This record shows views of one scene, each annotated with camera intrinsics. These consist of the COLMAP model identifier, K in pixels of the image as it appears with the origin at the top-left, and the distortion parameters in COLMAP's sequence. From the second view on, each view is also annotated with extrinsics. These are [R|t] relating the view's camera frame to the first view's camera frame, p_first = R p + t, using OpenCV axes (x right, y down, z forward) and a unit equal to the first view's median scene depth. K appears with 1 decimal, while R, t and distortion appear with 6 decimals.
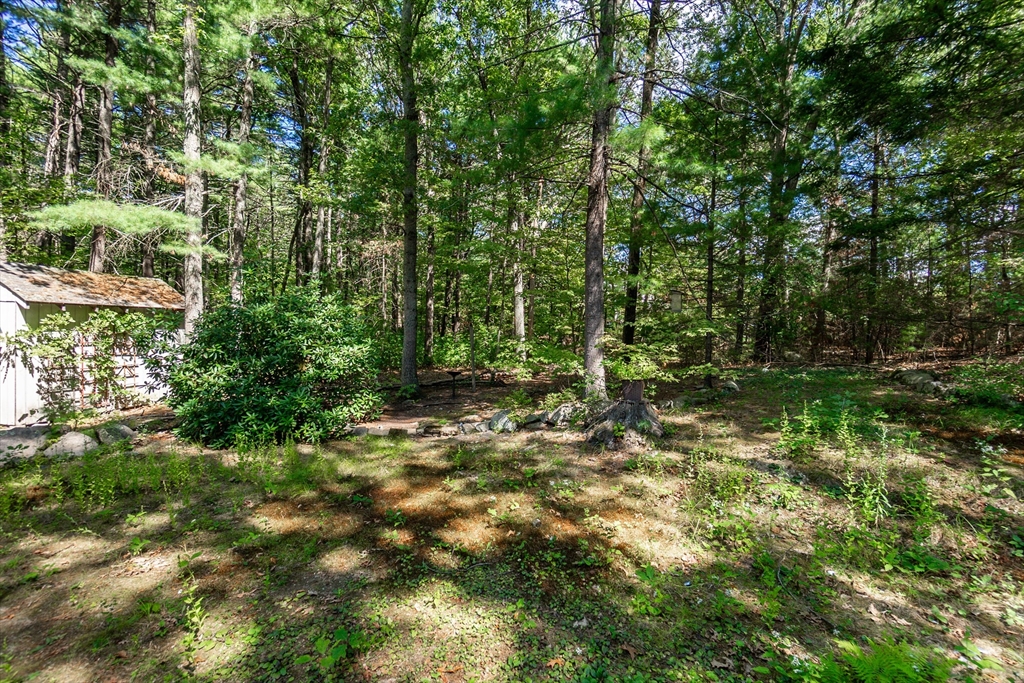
lens RADIAL K [[452.1, 0, 511.5], [0, 452.1, 337.4], [0, 0, 1]] dist [0.019175, 0.000949]
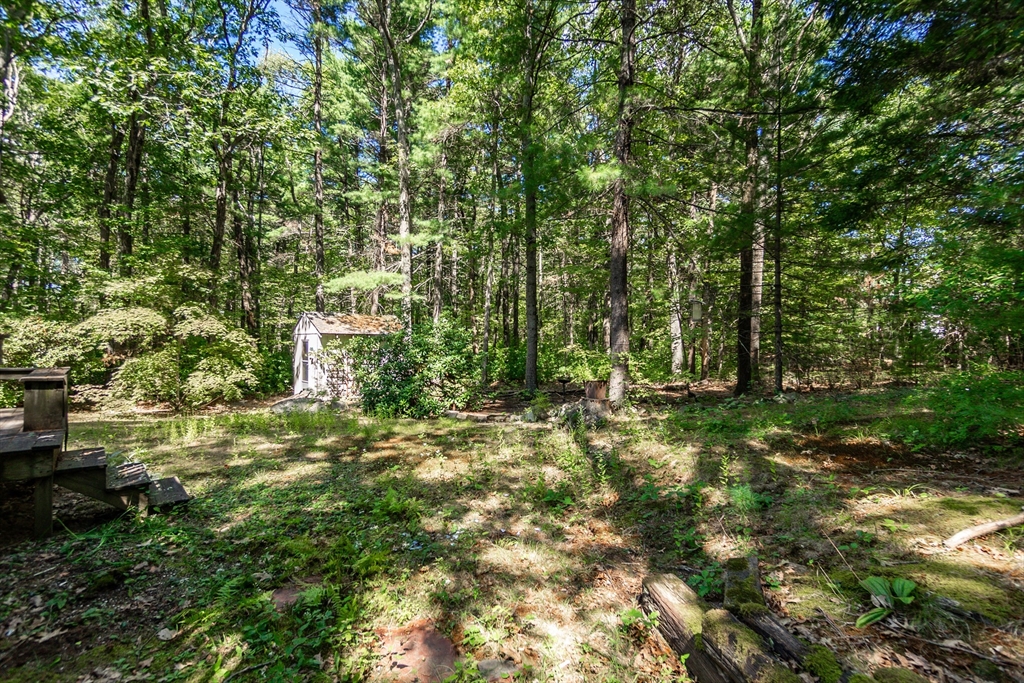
lens RADIAL K [[452.1, 0, 519.8], [0, 452.1, 347.3], [0, 0, 1]] dist [0.019175, 0.000949]
pose [[0.830971, -0.022213, -0.555871, 0.584979], [0.006796, 0.999533, -0.029782, 0.035813], [0.556274, 0.020971, 0.830735, -0.047725]]
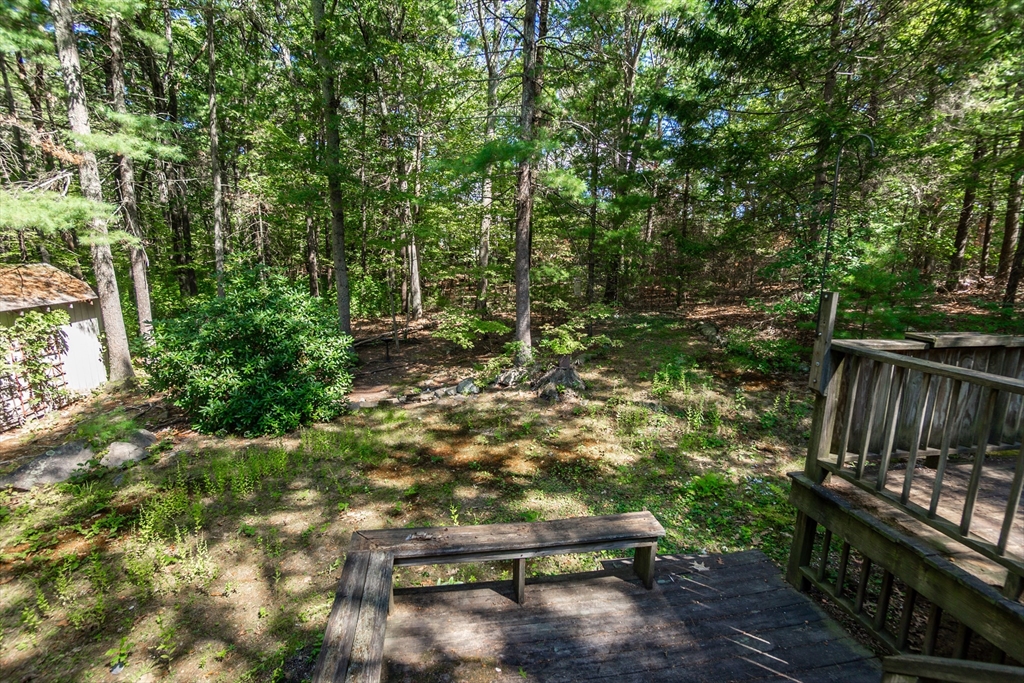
lens RADIAL K [[452.1, 0, 517.5], [0, 452.1, 343.5], [0, 0, 1]] dist [0.019175, 0.000949]
pose [[0.939617, -0.079037, 0.332977, -0.290111], [0.019273, 0.983643, 0.179094, -0.164043], [-0.341686, -0.161862, 0.925771, -0.264020]]
